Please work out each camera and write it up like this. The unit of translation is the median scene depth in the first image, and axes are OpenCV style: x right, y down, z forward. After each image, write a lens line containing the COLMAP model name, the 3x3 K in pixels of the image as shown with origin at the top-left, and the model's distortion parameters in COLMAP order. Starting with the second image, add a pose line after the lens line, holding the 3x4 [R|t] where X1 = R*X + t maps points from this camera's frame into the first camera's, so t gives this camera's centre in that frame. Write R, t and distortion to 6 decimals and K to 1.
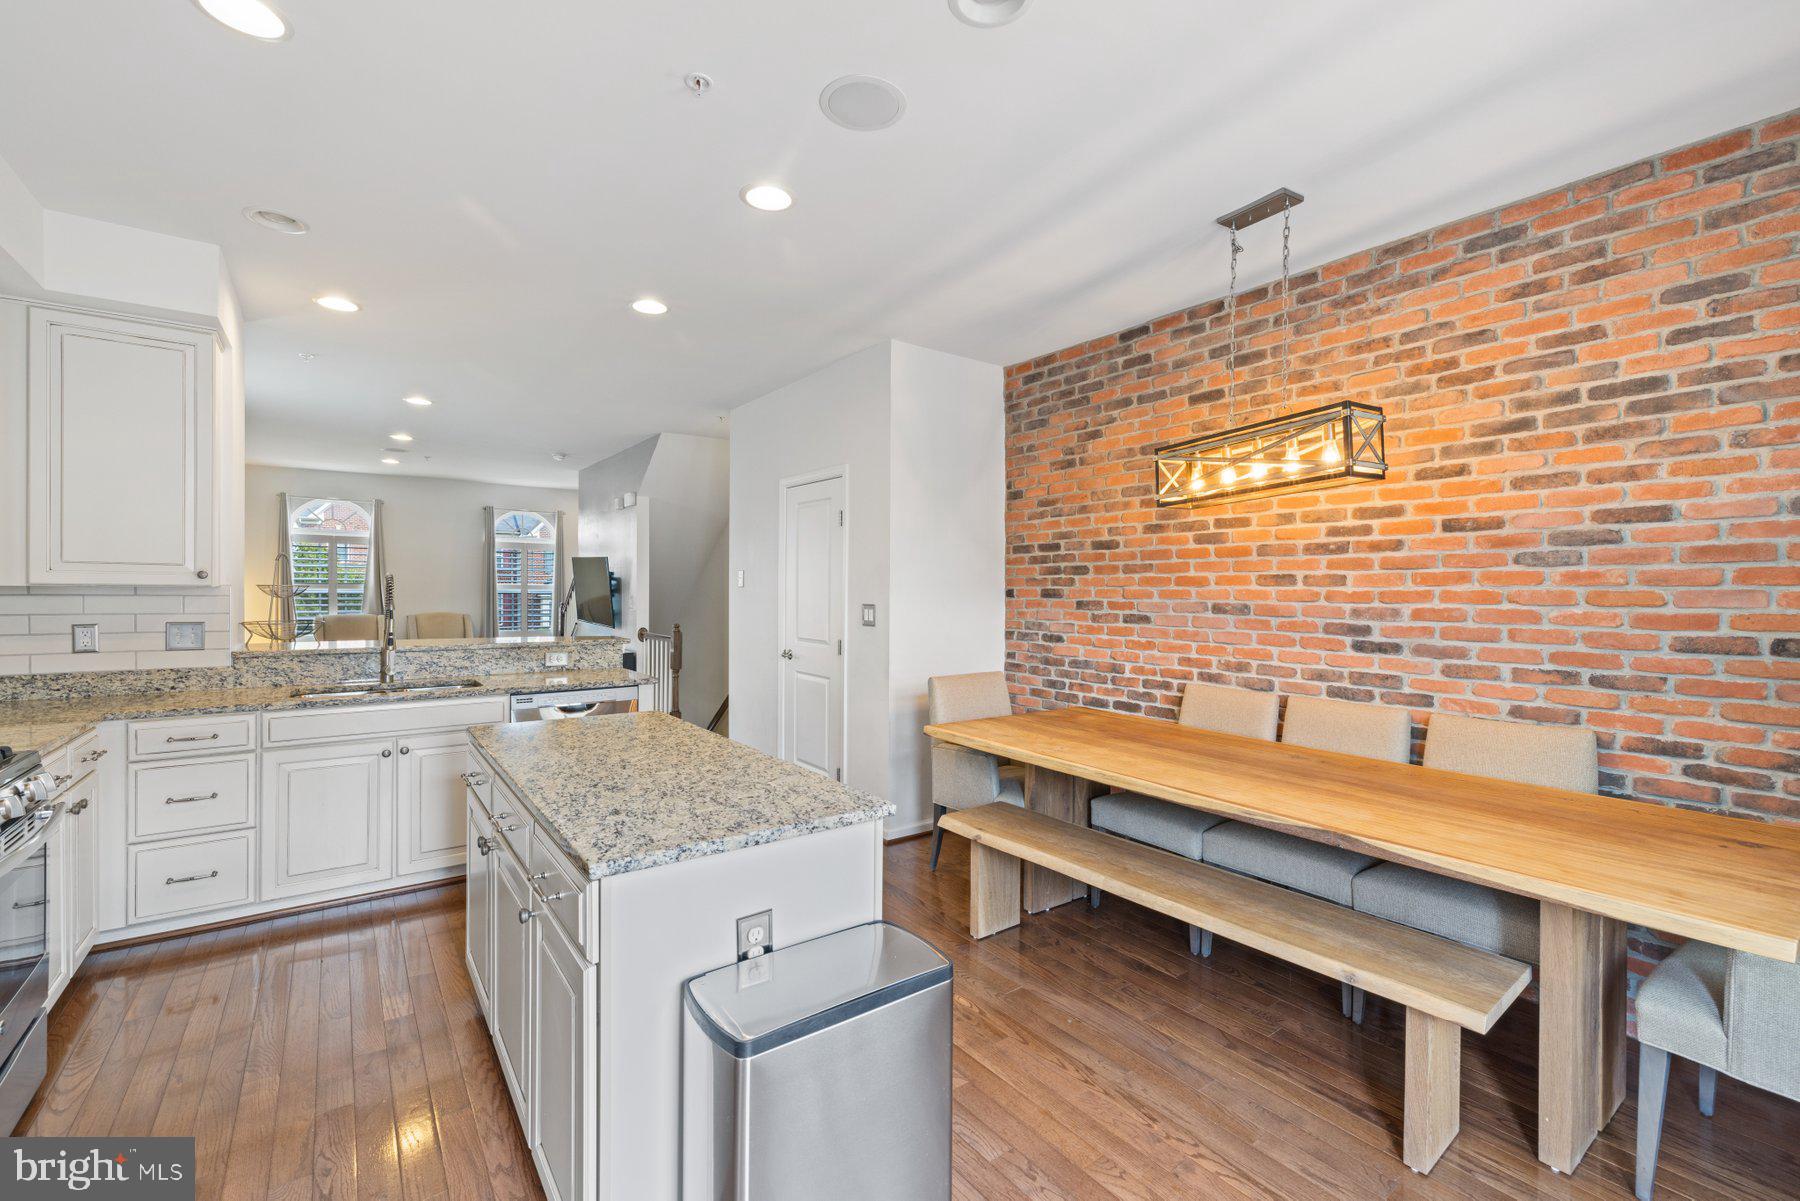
lens RADIAL K [[752.5, 0, 895.7], [0, 752.5, 597.1], [0, 0, 1]] dist [-0.001056, -0.000023]
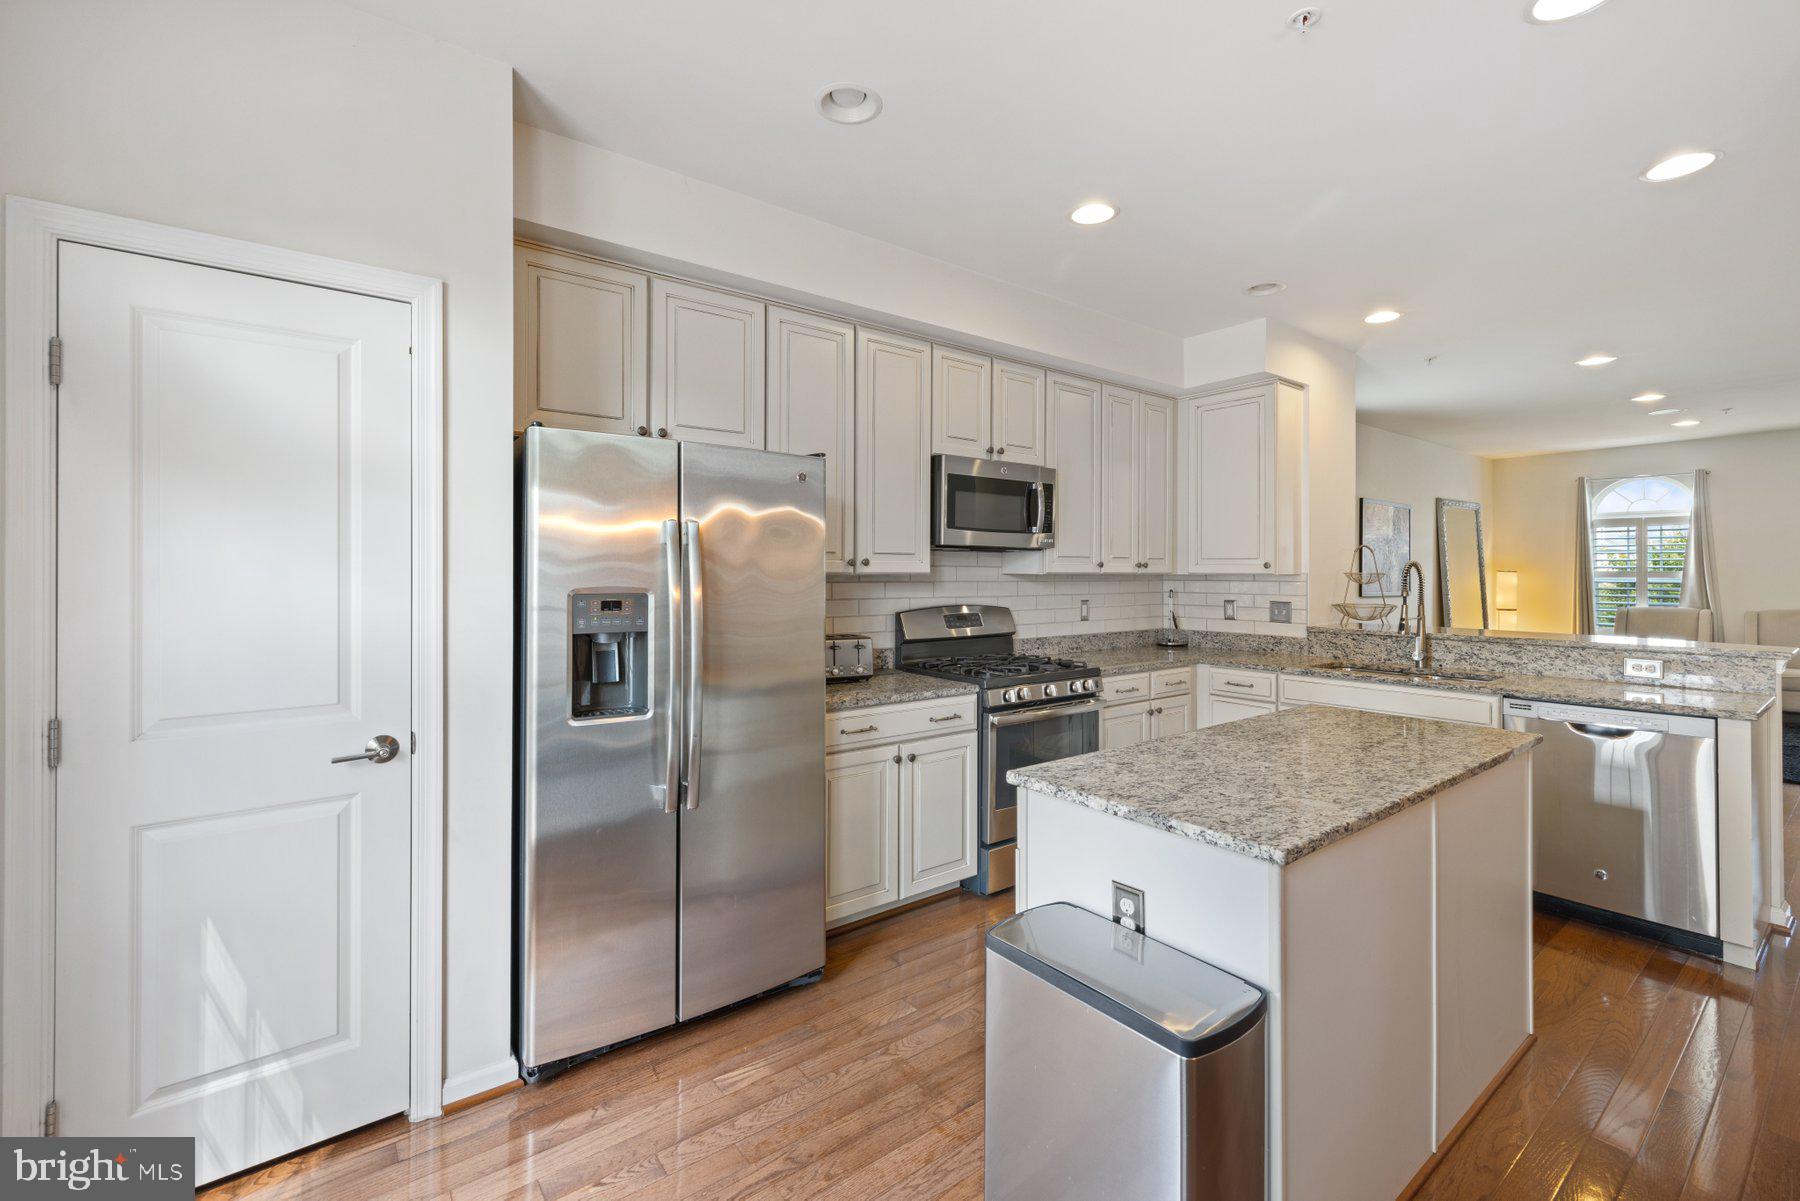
lens RADIAL K [[752.5, 0, 883.7], [0, 752.5, 567.5], [0, 0, 1]] dist [-0.001056, -0.000023]
pose [[0.012570, -0.014743, -0.999812, 0.361077], [-0.011289, 0.999825, -0.014885, 0.001258], [0.999857, 0.011474, 0.012402, 0.275114]]
